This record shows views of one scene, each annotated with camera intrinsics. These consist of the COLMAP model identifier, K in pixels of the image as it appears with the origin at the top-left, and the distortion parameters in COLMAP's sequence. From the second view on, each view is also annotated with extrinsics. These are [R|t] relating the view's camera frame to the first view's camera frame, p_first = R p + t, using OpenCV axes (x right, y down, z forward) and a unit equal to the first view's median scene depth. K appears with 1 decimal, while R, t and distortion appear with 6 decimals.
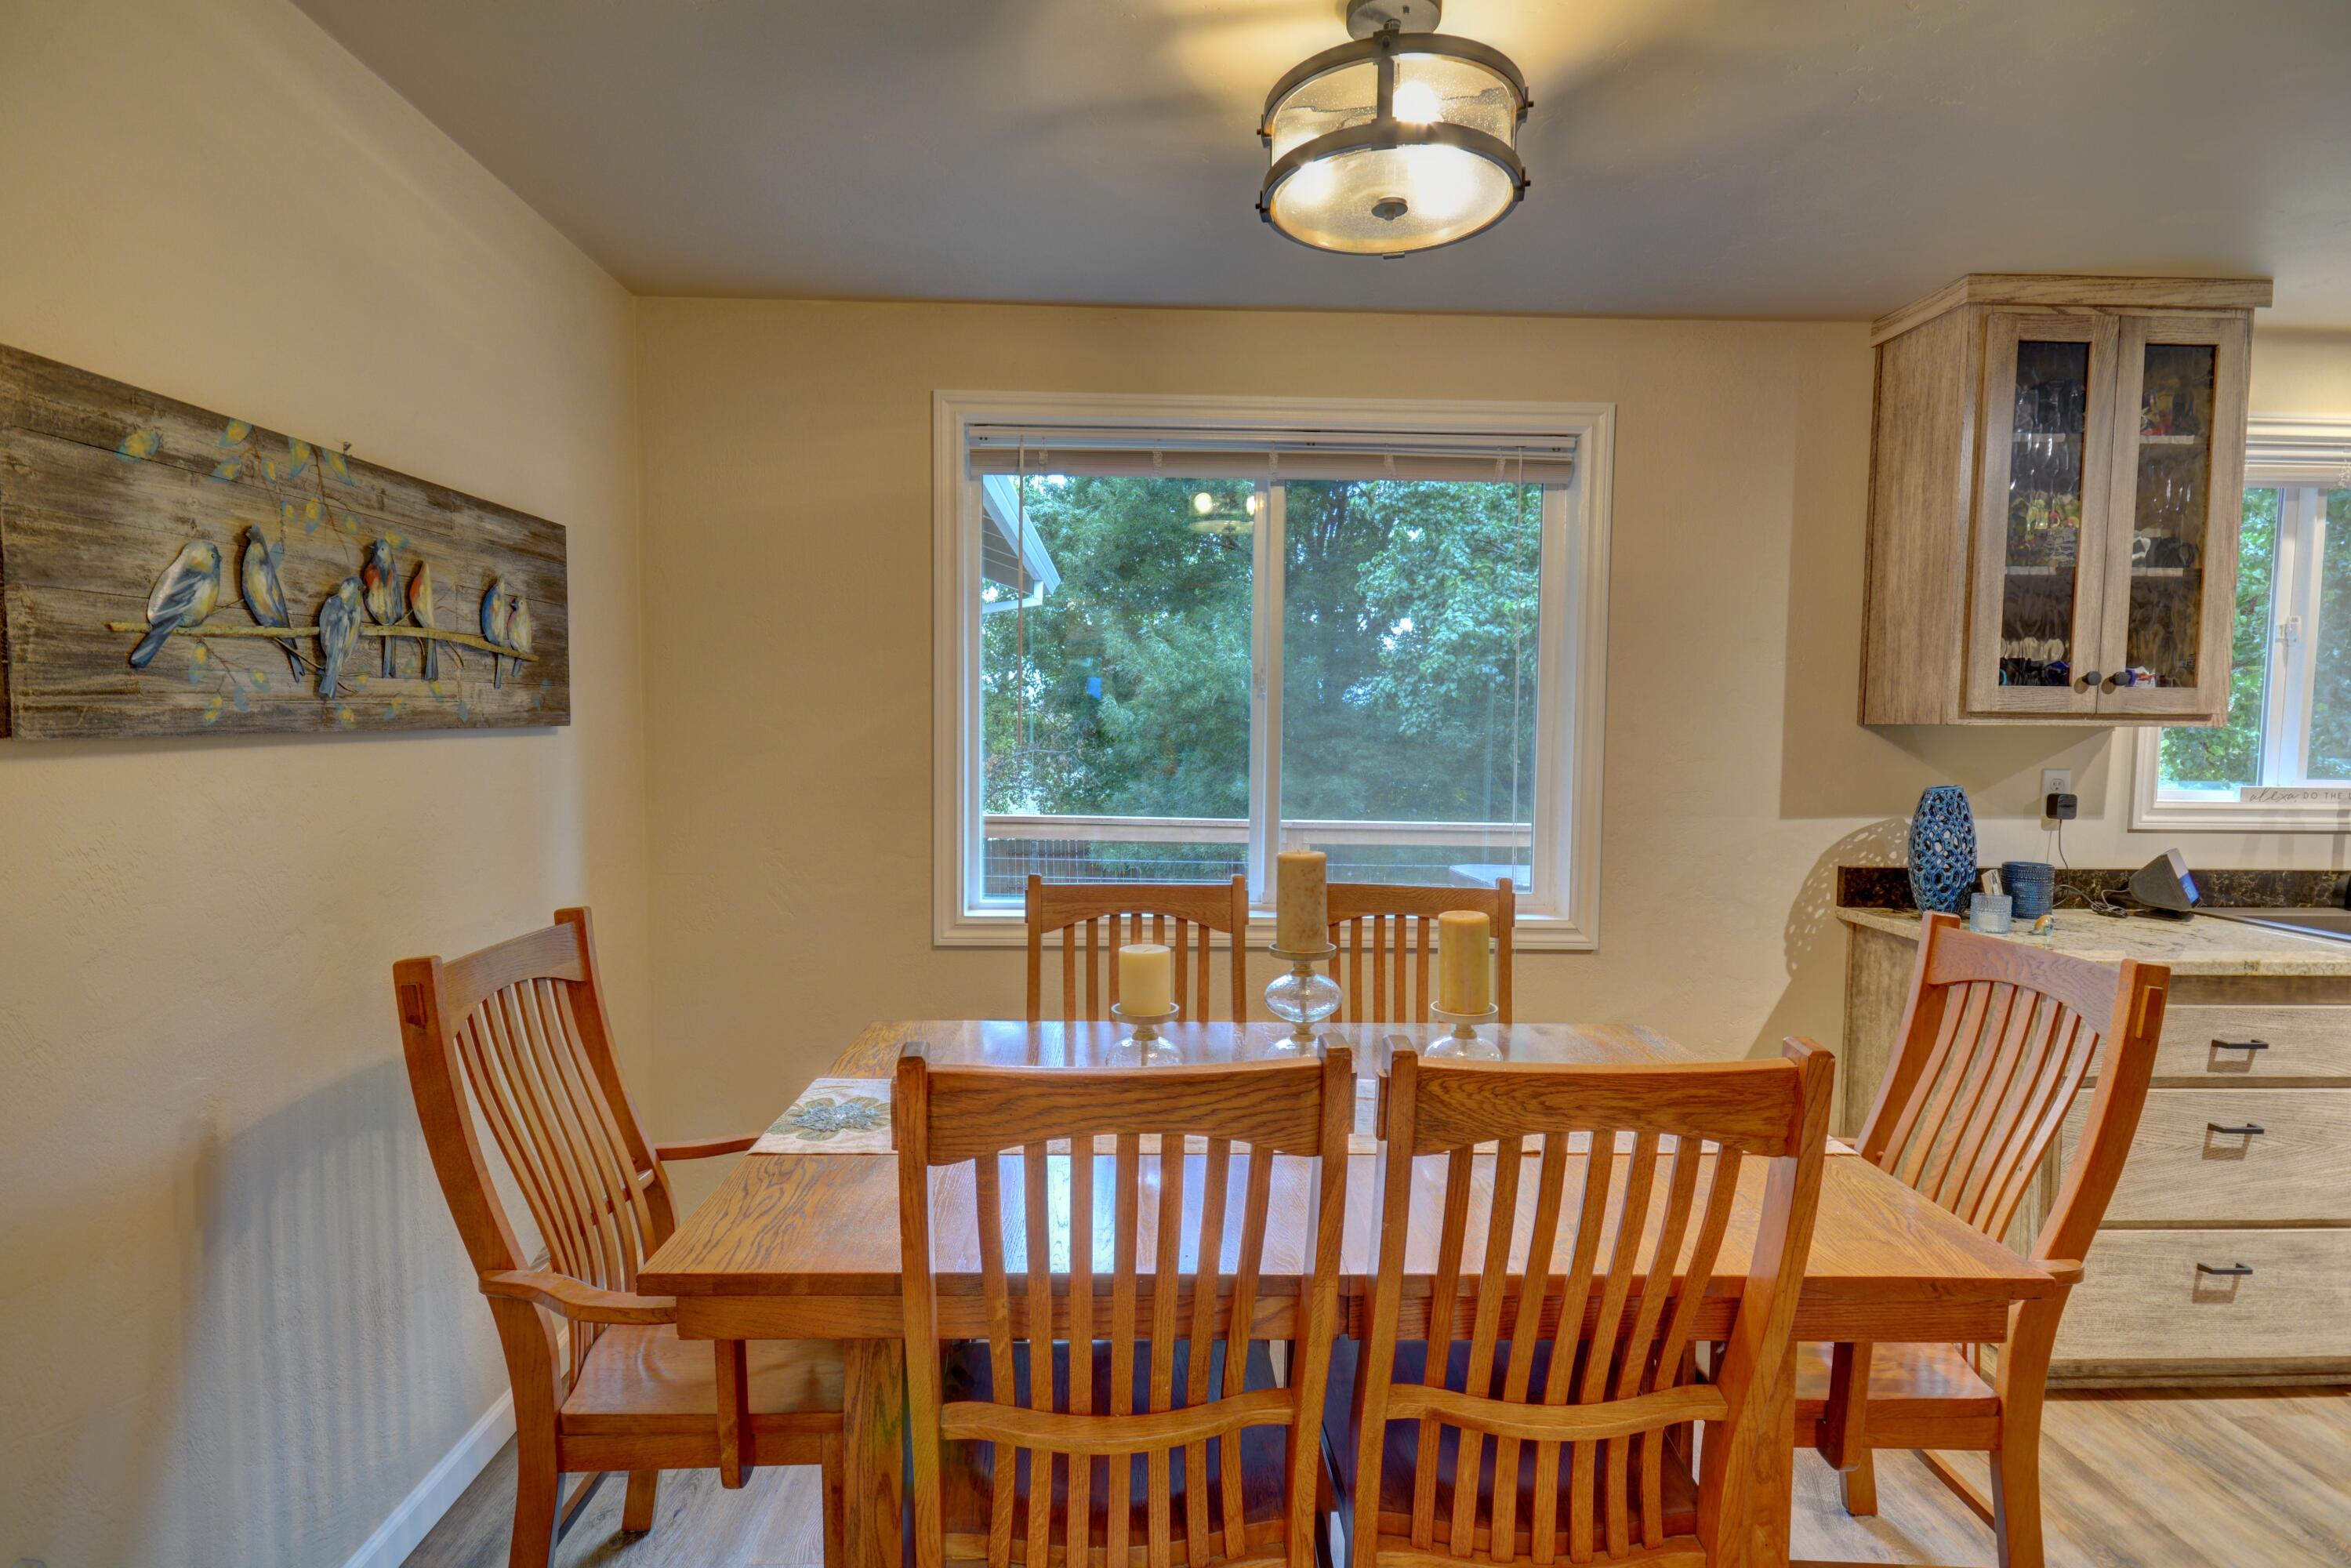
lens RADIAL K [[1195.9, 0, 1168.3], [0, 1195.9, 805.9], [0, 0, 1]] dist [0.013414, -0.004413]
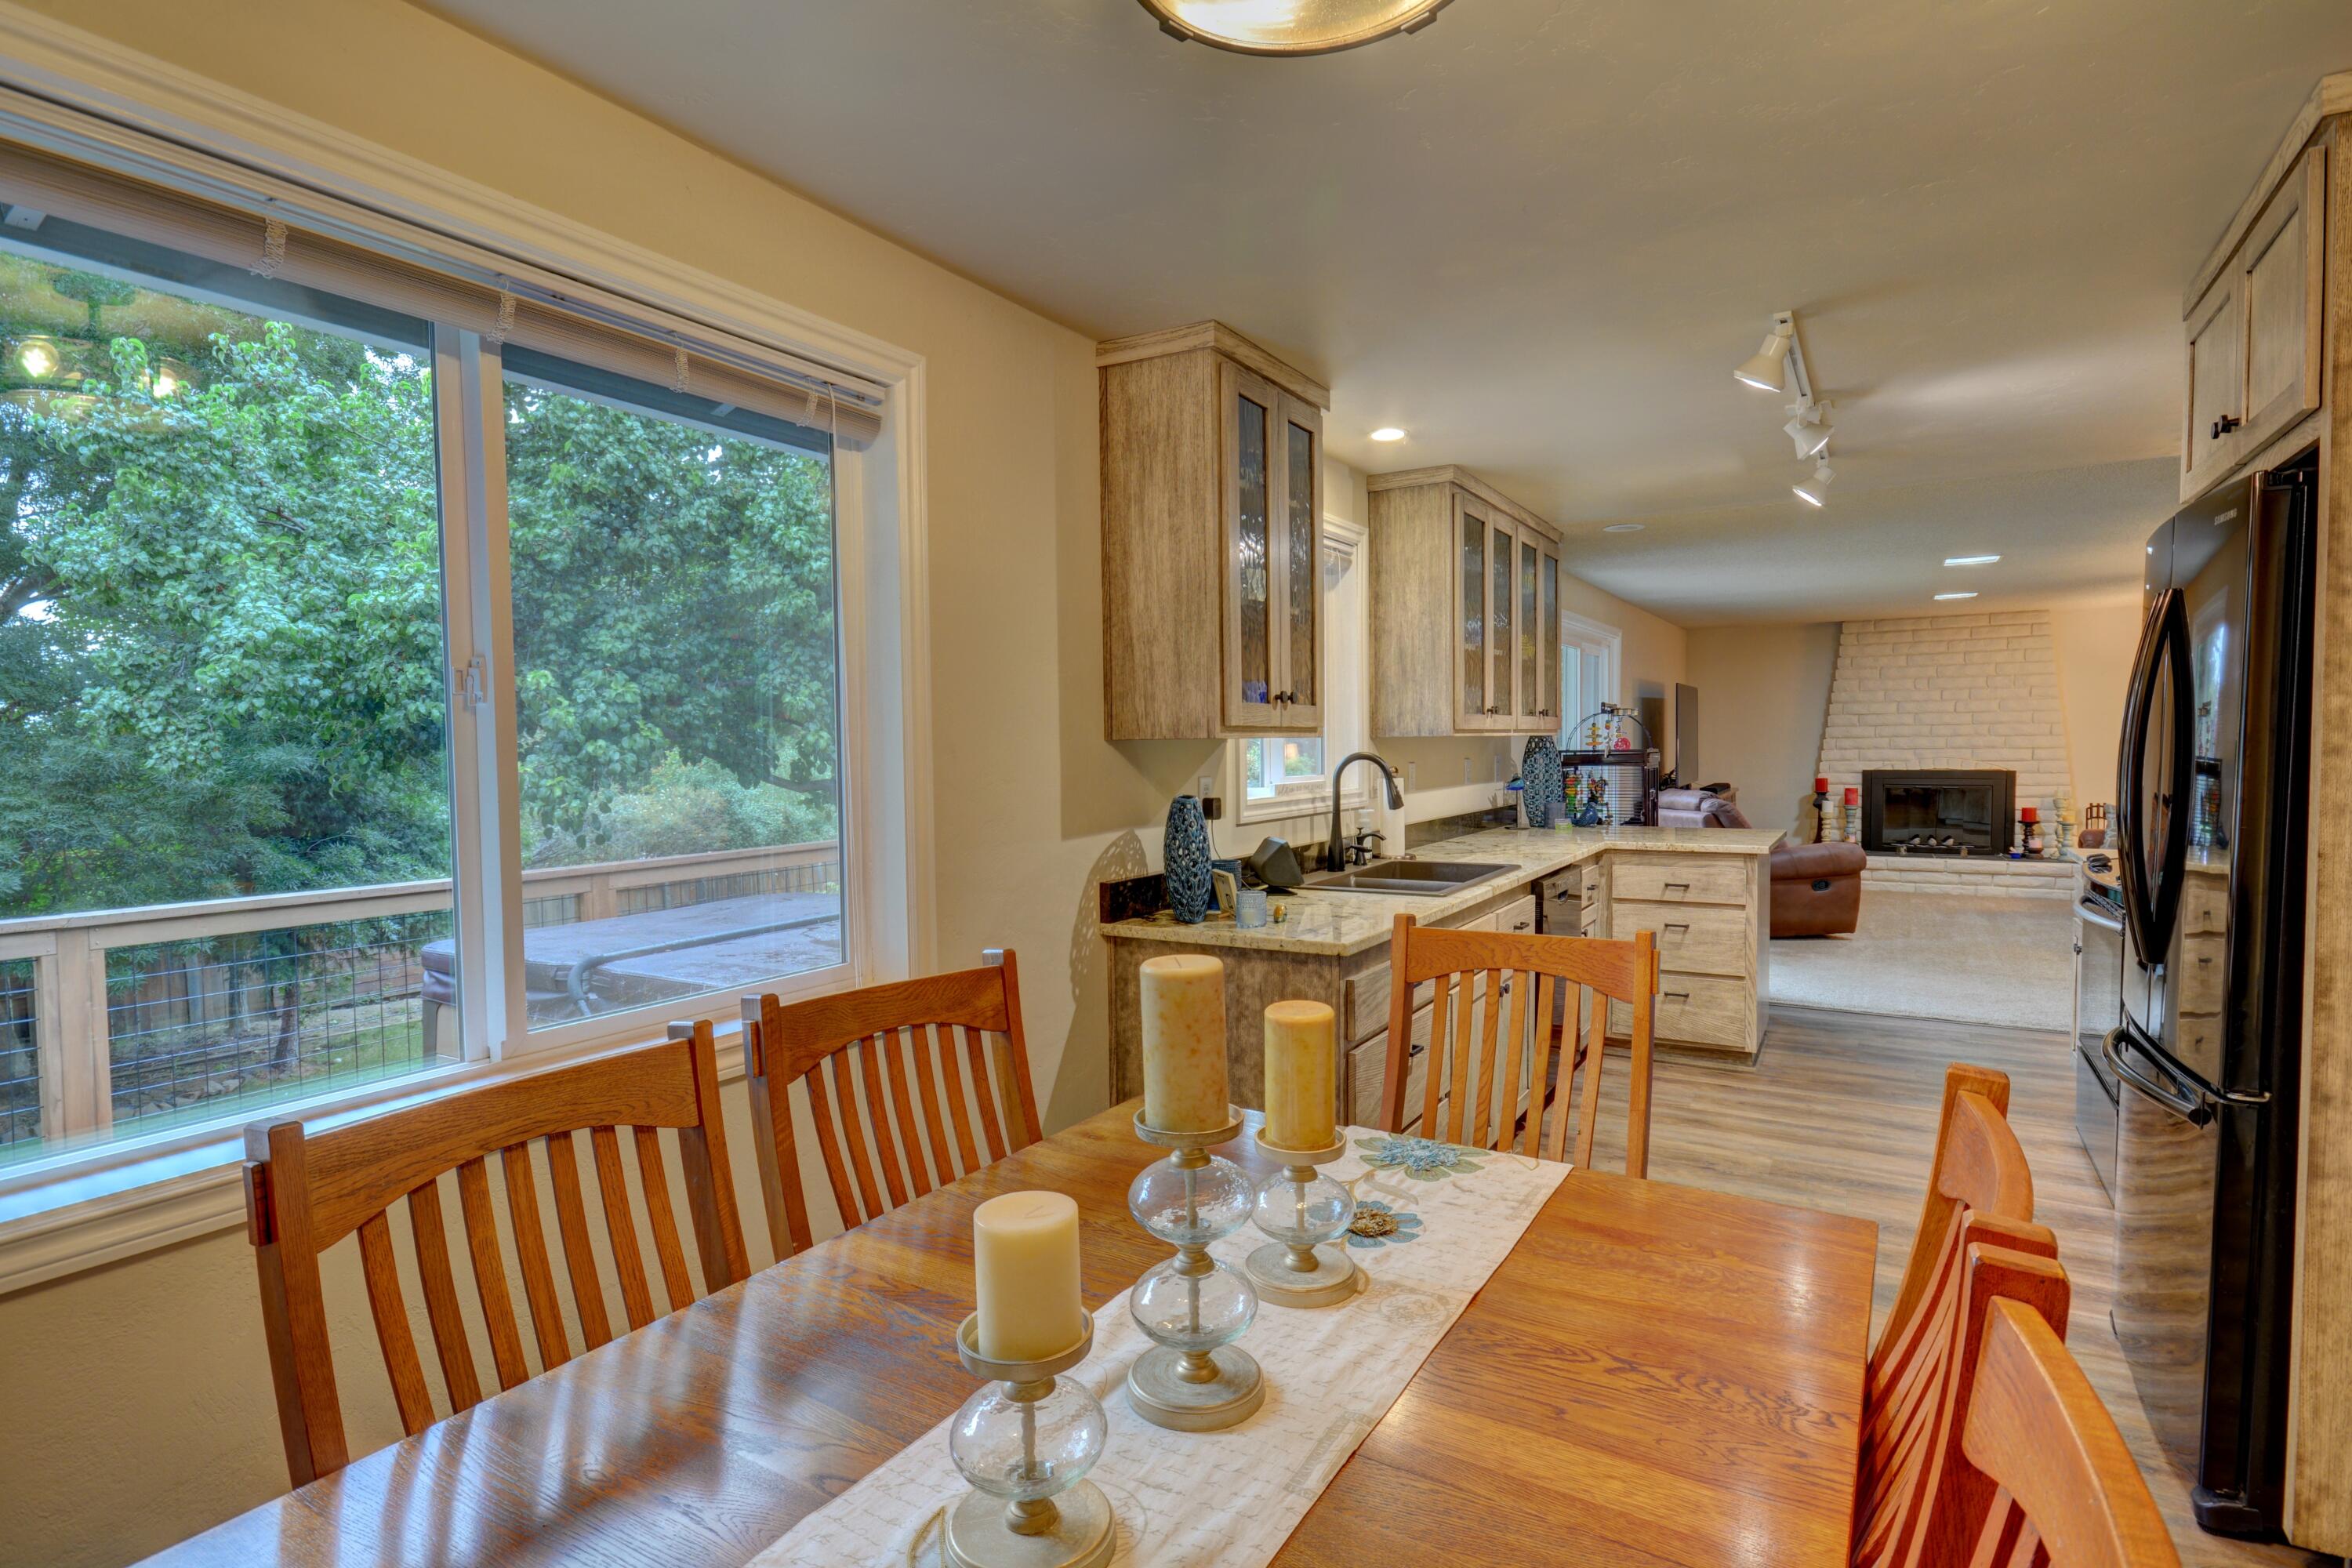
lens RADIAL K [[1196.3, 0, 1173.1], [0, 1196.3, 791.2], [0, 0, 1]] dist [0.013414, -0.004413]
pose [[0.540953, -0.052860, 0.839390, -0.248920], [0.078807, 0.996818, 0.011986, -0.034186], [-0.837352, 0.059666, 0.543398, 0.429538]]
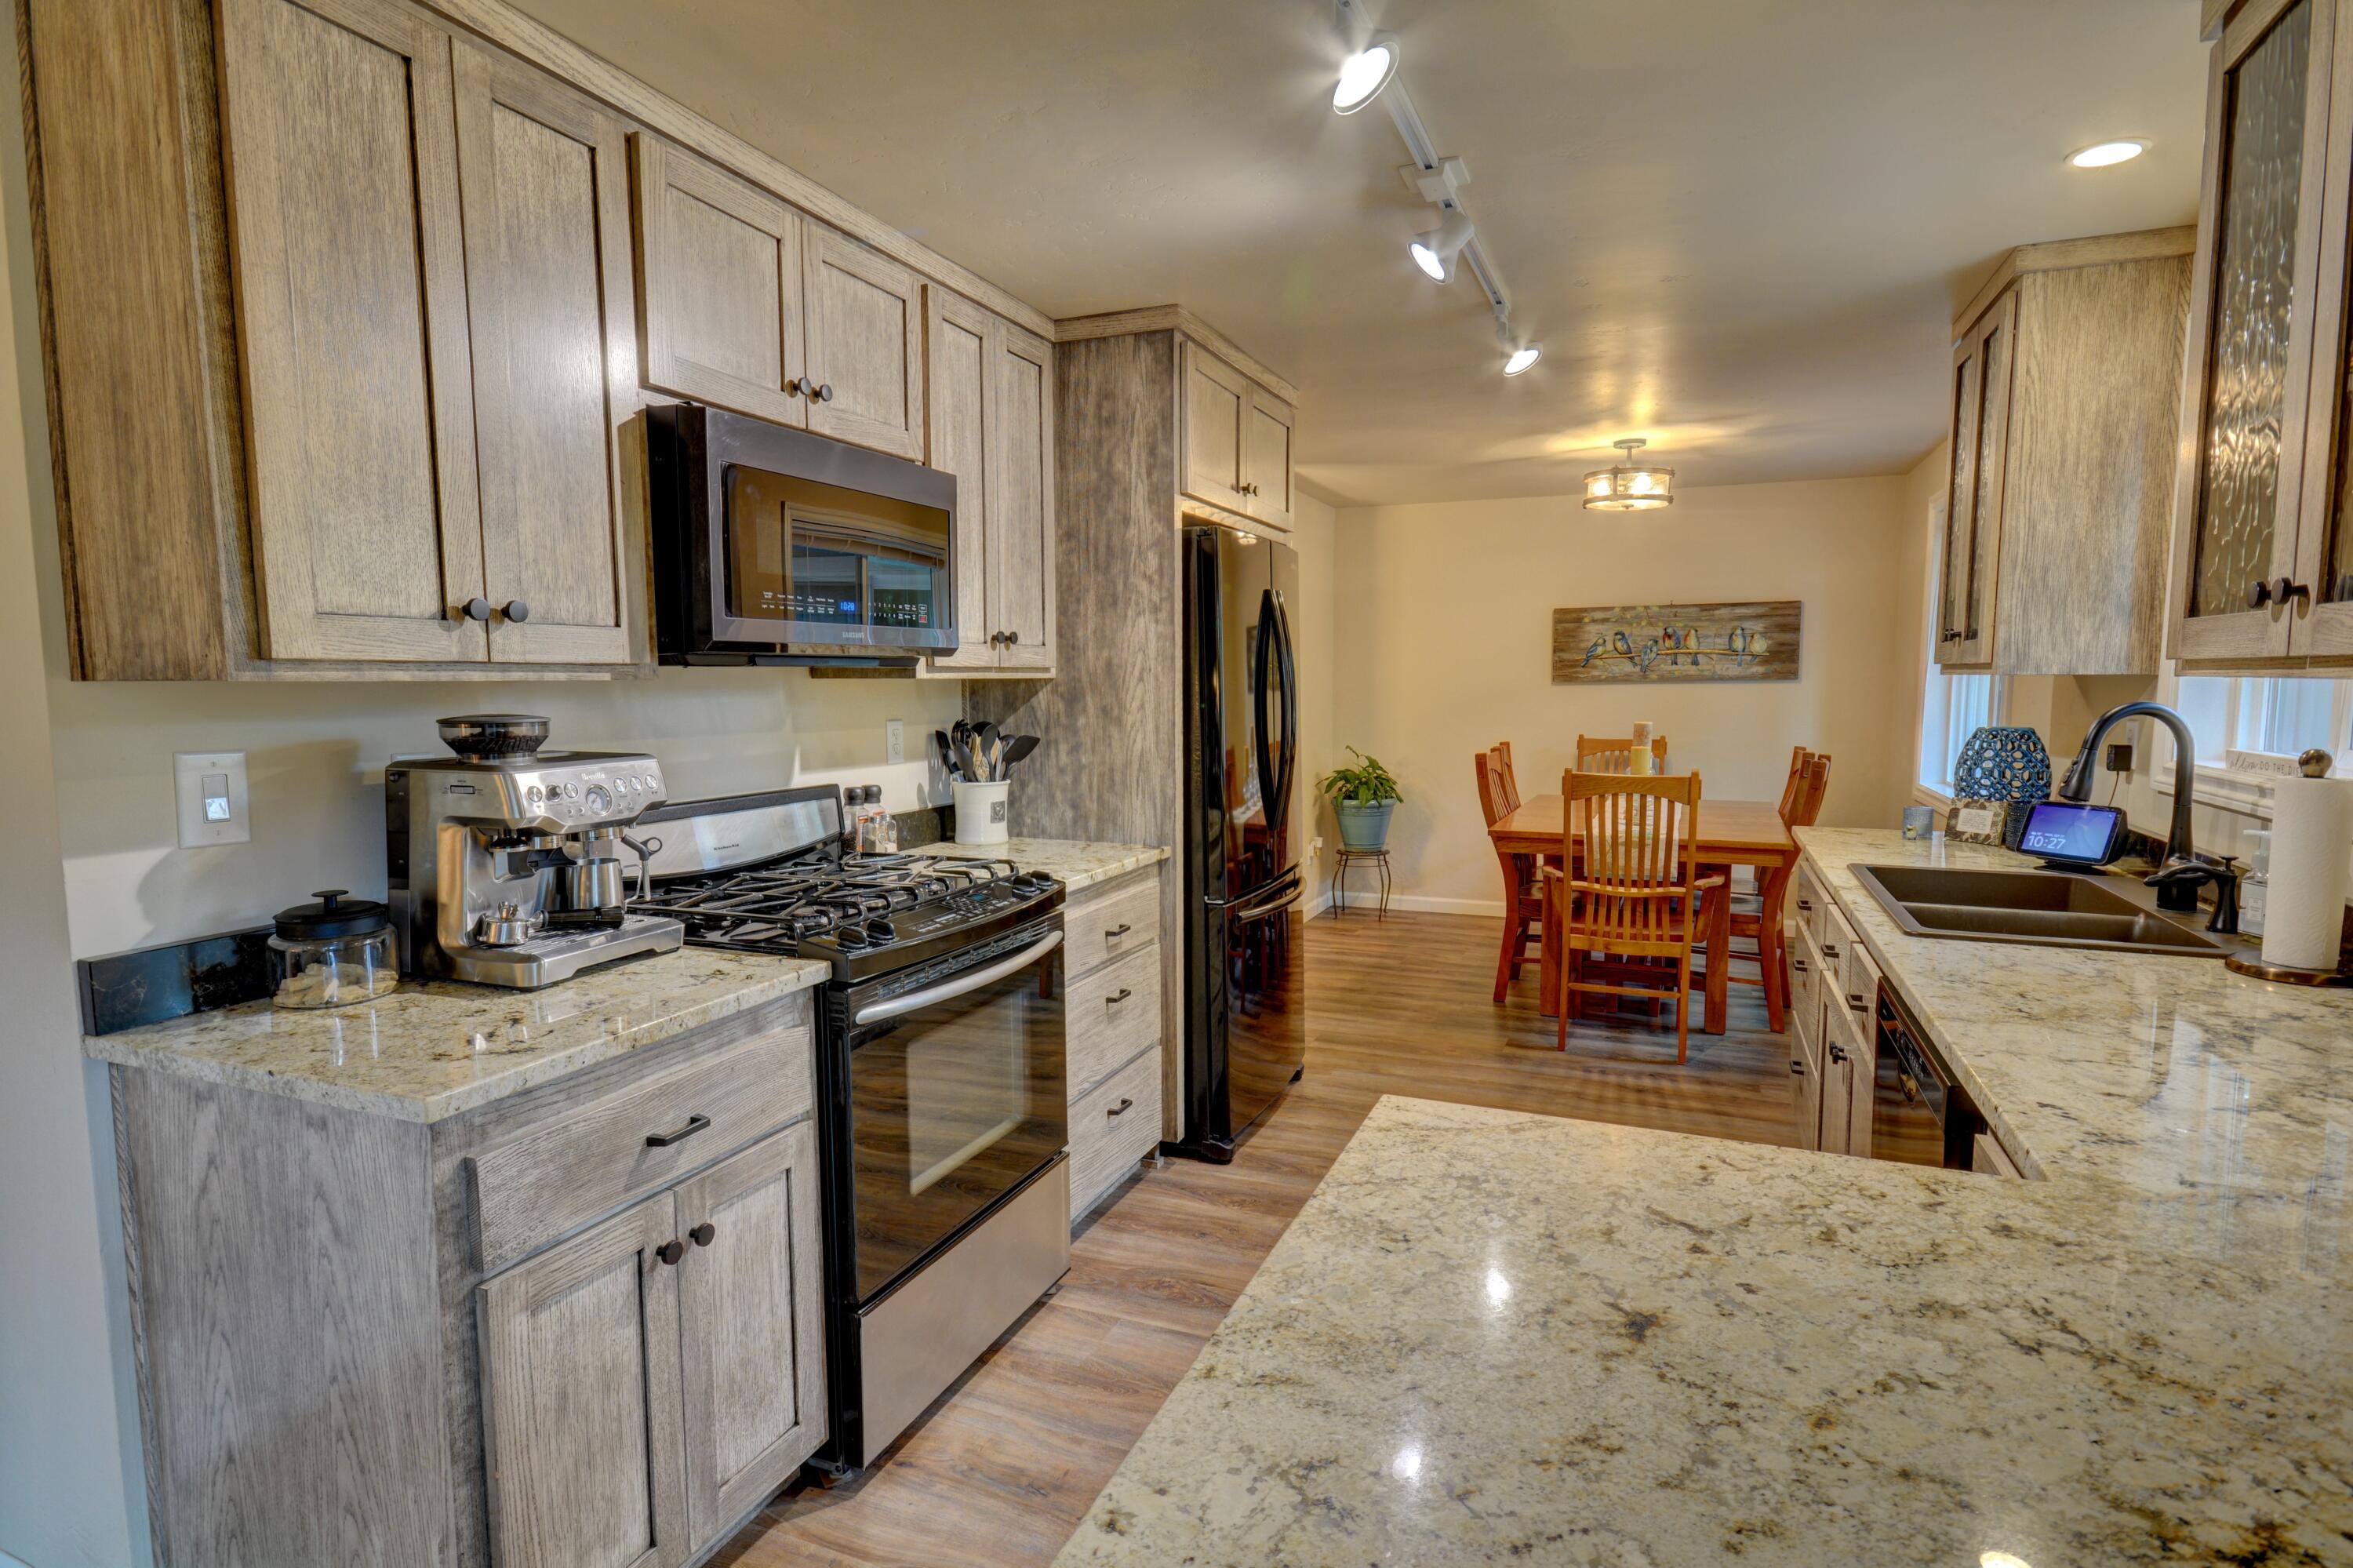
lens RADIAL K [[1196.9, 0, 1194.7], [0, 1196.9, 791.1], [0, 0, 1]] dist [0.013414, -0.004413]
pose [[-0.404945, 0.079814, -0.910851, 1.933523], [-0.065832, 0.991052, 0.116109, -0.037103], [0.911968, 0.106981, -0.396067, 0.724686]]
